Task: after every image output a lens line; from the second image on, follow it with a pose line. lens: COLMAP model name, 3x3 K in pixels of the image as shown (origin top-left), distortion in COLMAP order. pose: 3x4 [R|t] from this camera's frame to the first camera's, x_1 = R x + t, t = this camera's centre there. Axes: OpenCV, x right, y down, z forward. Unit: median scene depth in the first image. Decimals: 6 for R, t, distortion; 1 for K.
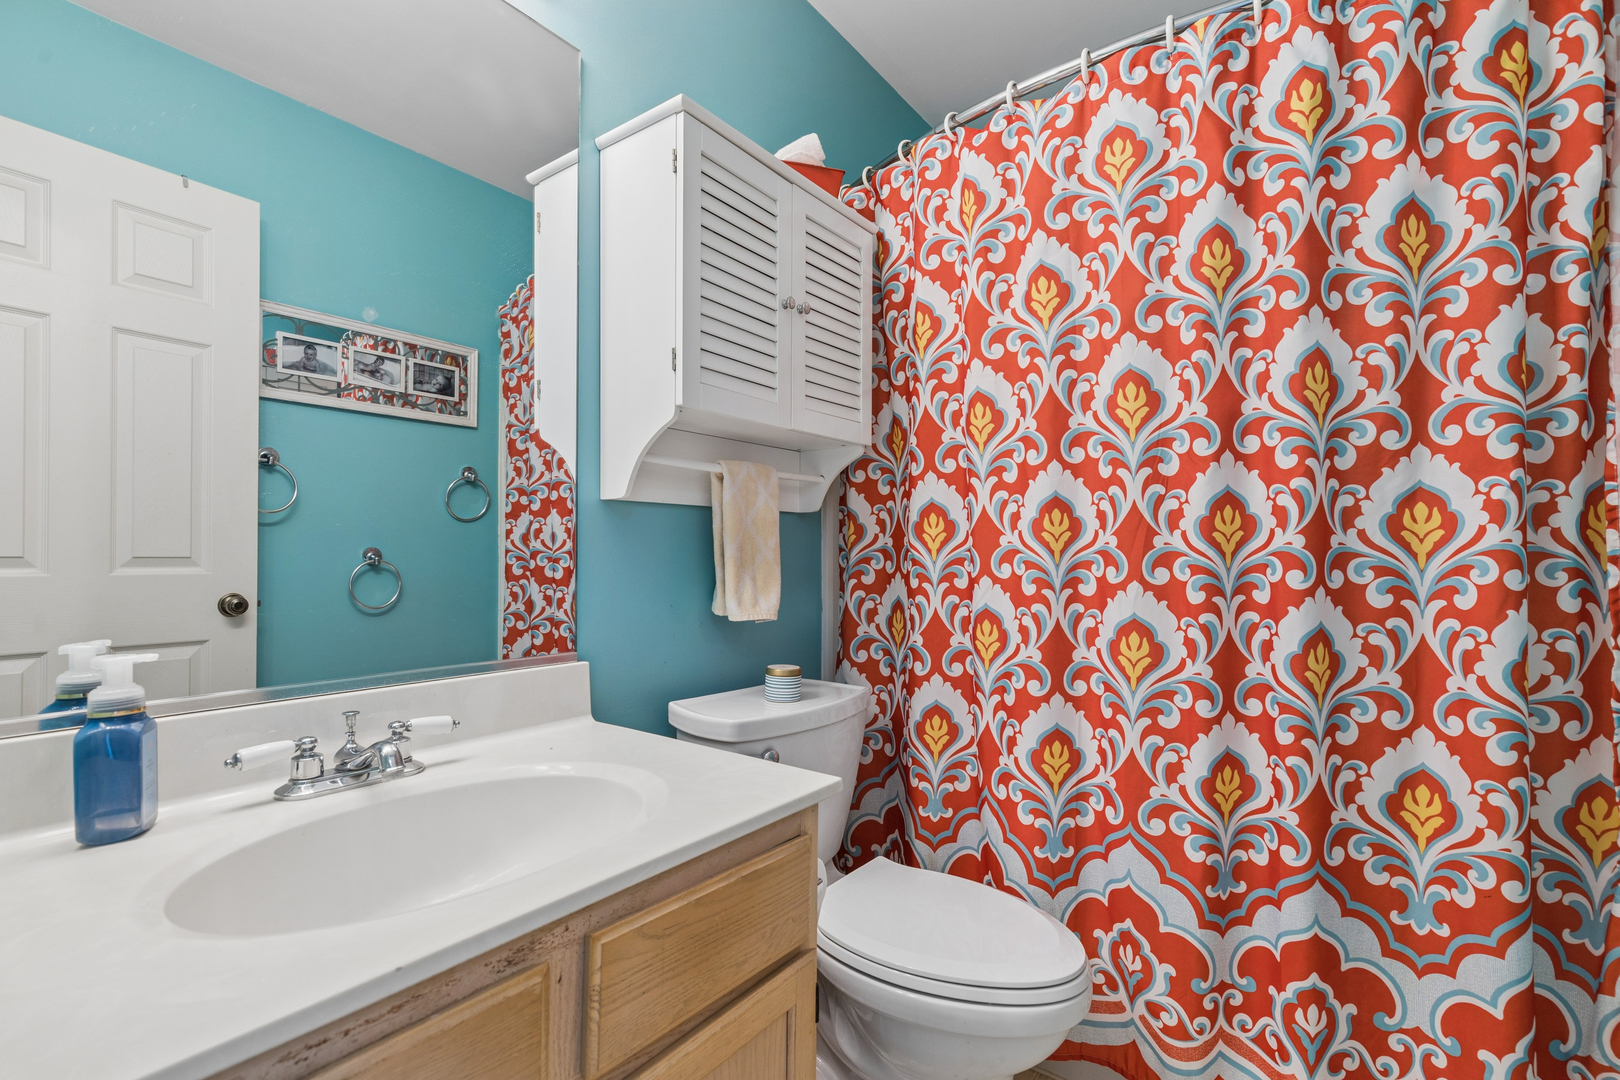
lens RADIAL K [[738.1, 0, 810.1], [0, 738.1, 546.1], [0, 0, 1]] dist [0.000357, 0.000030]
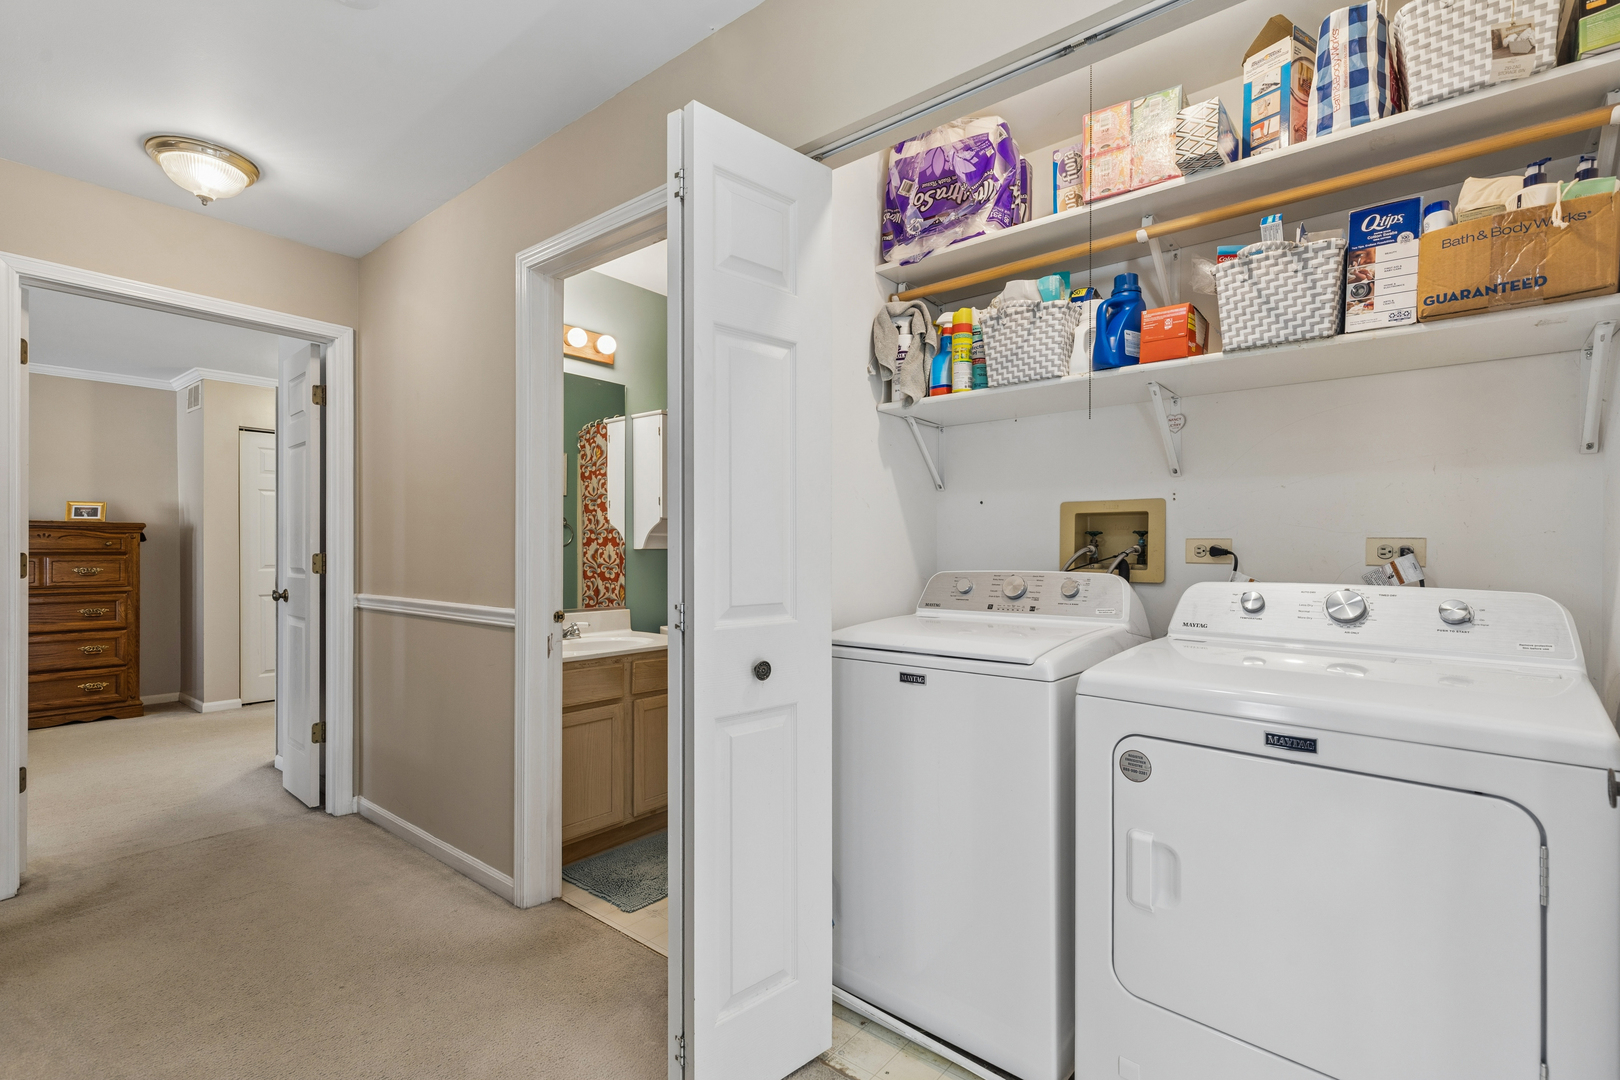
lens RADIAL K [[738.1, 0, 809.7], [0, 738.1, 545.6], [0, 0, 1]] dist [0.000357, 0.000030]
pose [[0.999198, -0.003779, -0.039869, 0.258940], [0.003975, 0.999980, 0.004847, -0.048830], [0.039850, -0.005002, 0.999193, -0.928479]]
